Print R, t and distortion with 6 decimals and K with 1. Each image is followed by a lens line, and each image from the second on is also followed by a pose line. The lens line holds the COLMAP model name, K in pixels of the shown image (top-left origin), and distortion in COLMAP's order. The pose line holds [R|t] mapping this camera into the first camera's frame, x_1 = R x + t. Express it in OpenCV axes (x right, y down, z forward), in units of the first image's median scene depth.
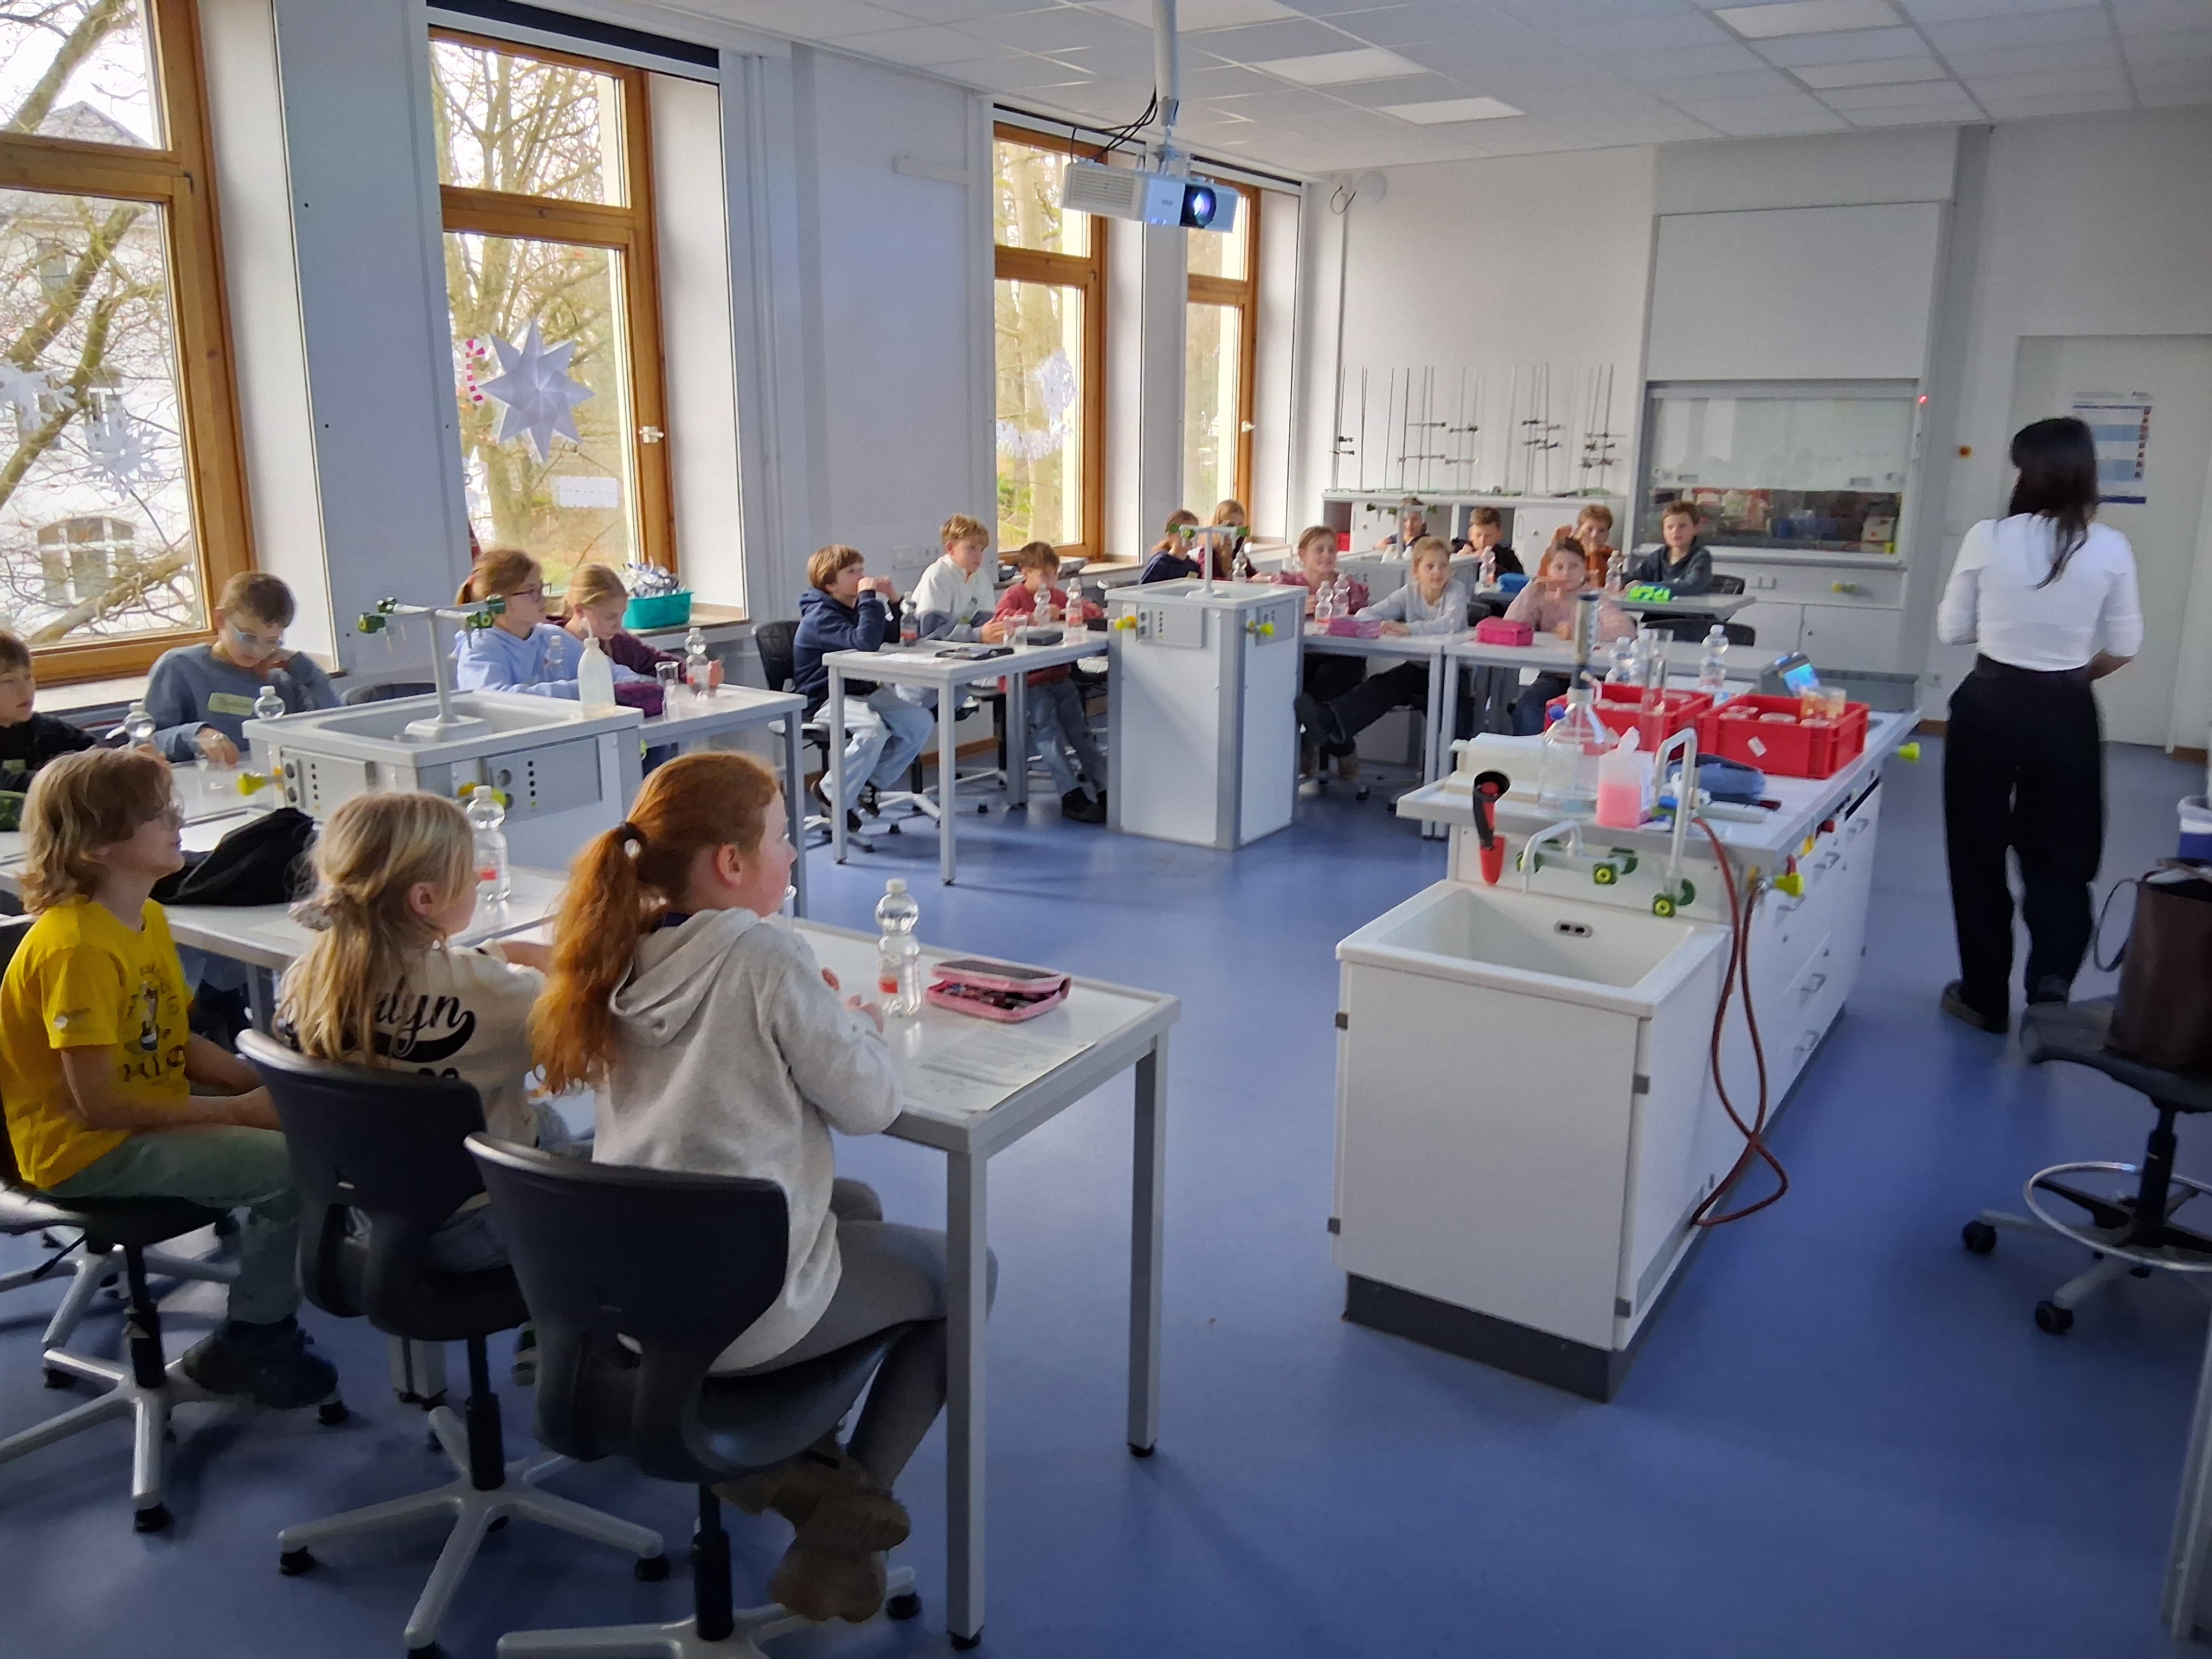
lens RADIAL K [[1697.9, 0, 1106.0], [0, 1697.9, 829.5], [0, 0, 1]] dist [0.118126, -0.188937]
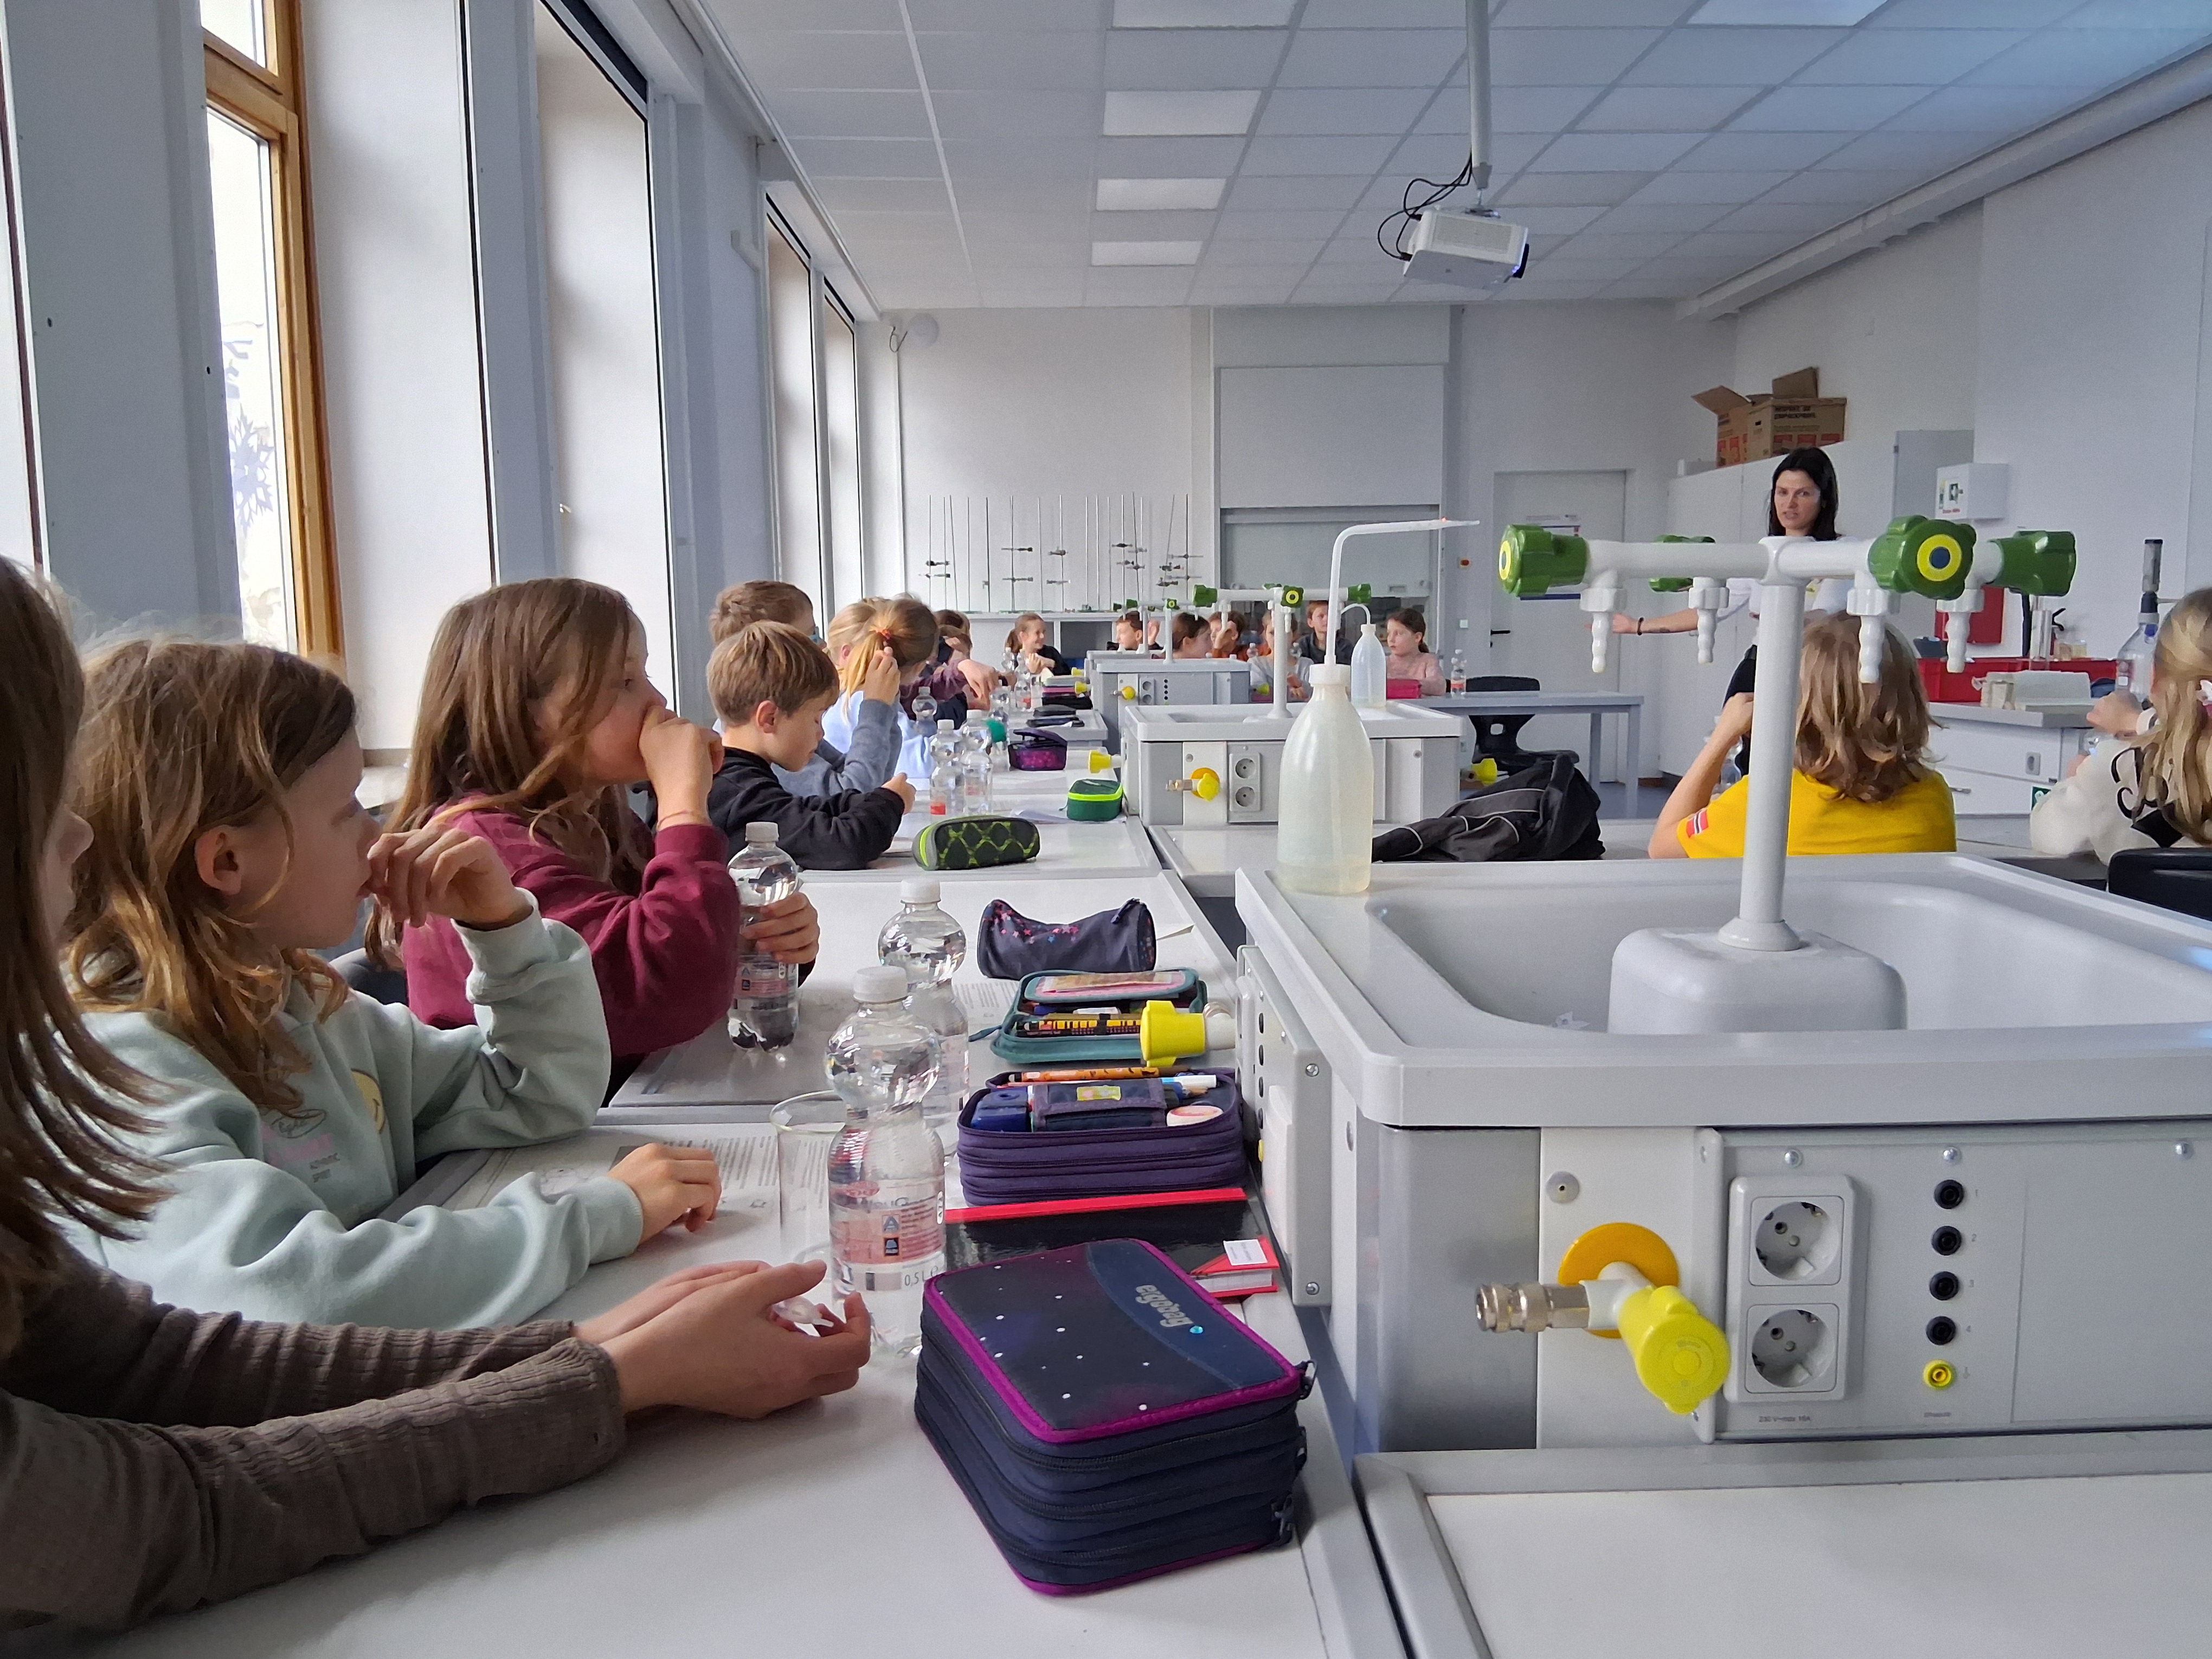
lens RADIAL K [[1697.9, 0, 1106.0], [0, 1697.9, 829.5], [0, 0, 1]] dist [0.118126, -0.188937]
pose [[0.822694, -0.087802, 0.561663, -0.416959], [0.153530, 0.985604, -0.070809, 0.019365], [-0.547360, 0.144487, 0.824331, 0.142190]]
